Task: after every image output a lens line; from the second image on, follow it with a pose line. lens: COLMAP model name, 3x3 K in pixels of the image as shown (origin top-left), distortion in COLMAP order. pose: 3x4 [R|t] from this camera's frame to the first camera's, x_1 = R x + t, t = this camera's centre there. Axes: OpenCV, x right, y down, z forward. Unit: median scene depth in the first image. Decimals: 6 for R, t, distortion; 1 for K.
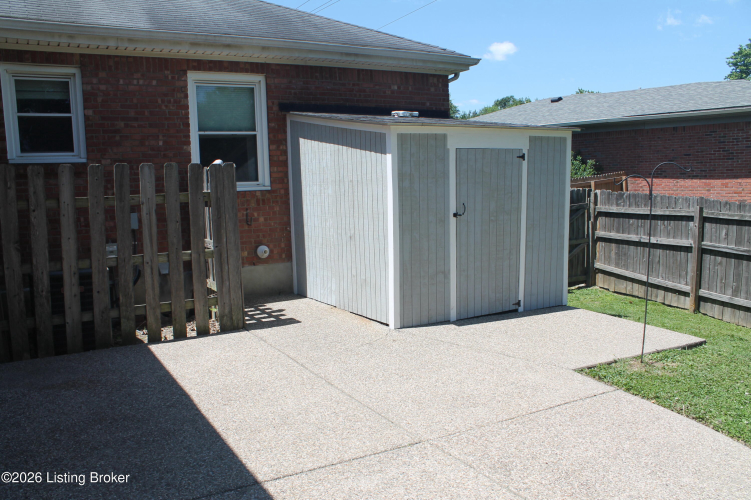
lens RADIAL K [[629.8, 0, 379.2], [0, 629.8, 261.6], [0, 0, 1]] dist [-0.176415, 0.162019]
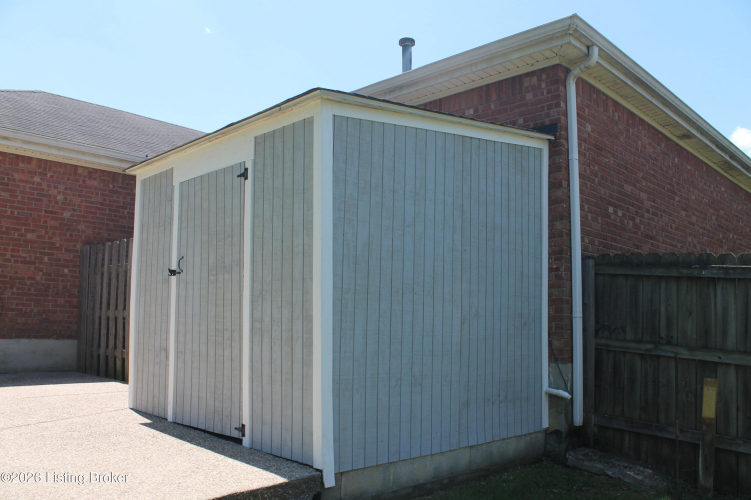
lens RADIAL K [[629.8, 0, 379.2], [0, 629.8, 261.6], [0, 0, 1]] dist [-0.176415, 0.162019]
pose [[0.266212, -0.065915, -0.961658, 0.623997], [-0.145874, 0.983414, -0.107788, -0.031130], [0.952813, 0.168975, 0.252181, 0.742026]]
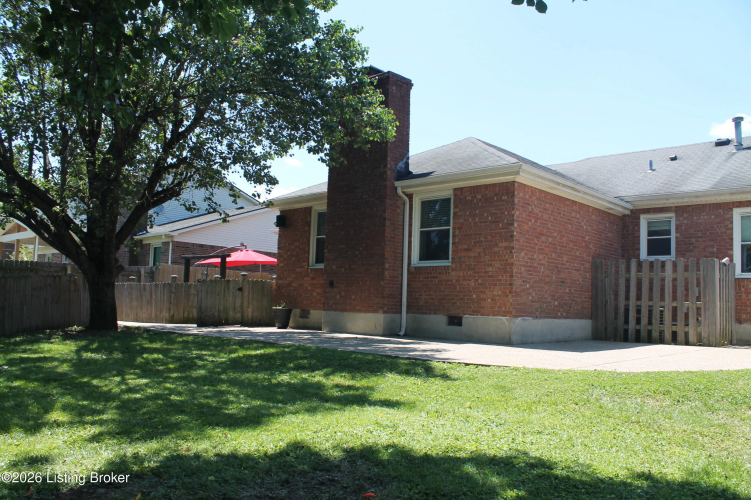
lens RADIAL K [[629.8, 0, 379.2], [0, 629.8, 261.6], [0, 0, 1]] dist [-0.176415, 0.162019]
pose [[0.288850, -0.027426, -0.956982, 0.849464], [-0.161801, 0.983812, -0.077032, 0.110404], [0.943603, 0.177091, 0.279736, -0.336180]]
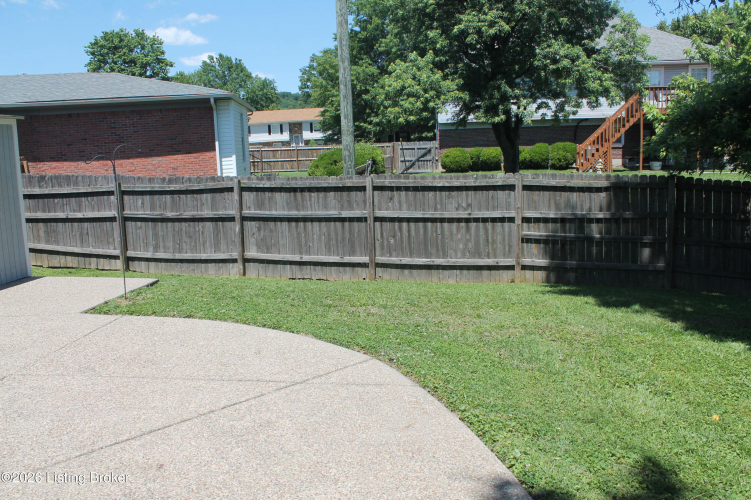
lens RADIAL K [[629.8, 0, 379.2], [0, 629.8, 261.6], [0, 0, 1]] dist [-0.176415, 0.162019]
pose [[0.575986, -0.145176, 0.804465, -0.173106], [0.124672, 0.988192, 0.089068, 0.021247], [-0.807896, 0.048992, 0.587285, -0.120574]]
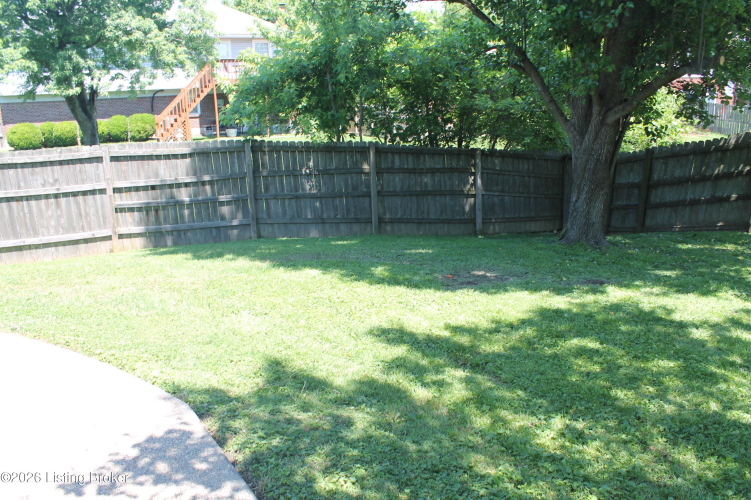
lens RADIAL K [[629.8, 0, 379.2], [0, 629.8, 261.6], [0, 0, 1]] dist [-0.176415, 0.162019]
pose [[-0.037425, -0.223098, 0.974077, -0.256487], [0.155019, 0.961664, 0.226211, 0.026100], [-0.987202, 0.159467, -0.001406, -0.134277]]
